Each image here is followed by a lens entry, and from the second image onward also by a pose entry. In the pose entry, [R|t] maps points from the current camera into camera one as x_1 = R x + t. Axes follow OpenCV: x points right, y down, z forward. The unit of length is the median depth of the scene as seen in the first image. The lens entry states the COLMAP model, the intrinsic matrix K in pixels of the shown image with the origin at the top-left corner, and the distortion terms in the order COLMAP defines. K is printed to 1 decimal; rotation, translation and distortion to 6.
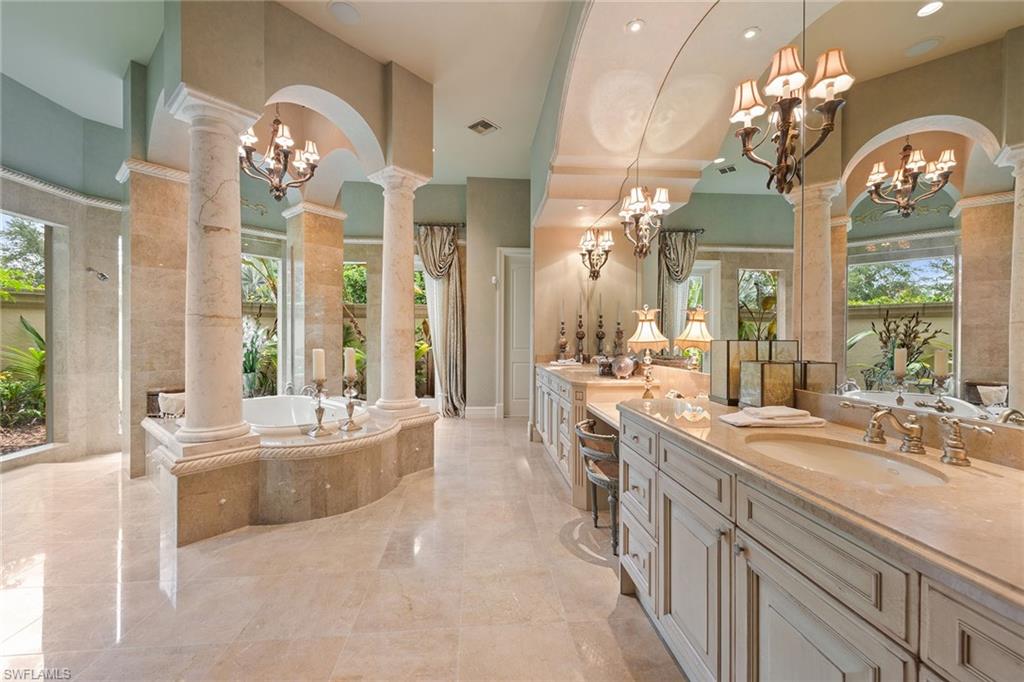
lens RADIAL K [[404.4, 0, 512.1], [0, 404.4, 337.1], [0, 0, 1]] dist [0.007504, -0.000422]
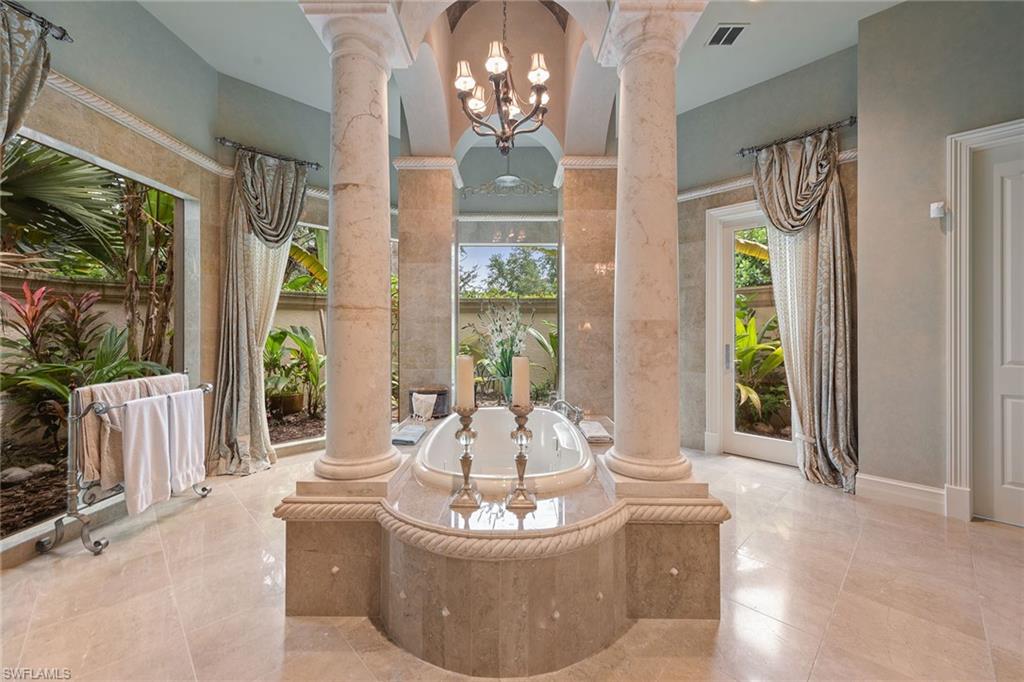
lens RADIAL K [[404.4, 0, 514.4], [0, 404.4, 329.1], [0, 0, 1]] dist [0.007504, -0.000422]
pose [[0.629609, -0.007658, -0.776874, 0.012390], [-0.000936, 0.999943, -0.010616, -0.001365], [0.776912, 0.007411, 0.629566, 0.348686]]
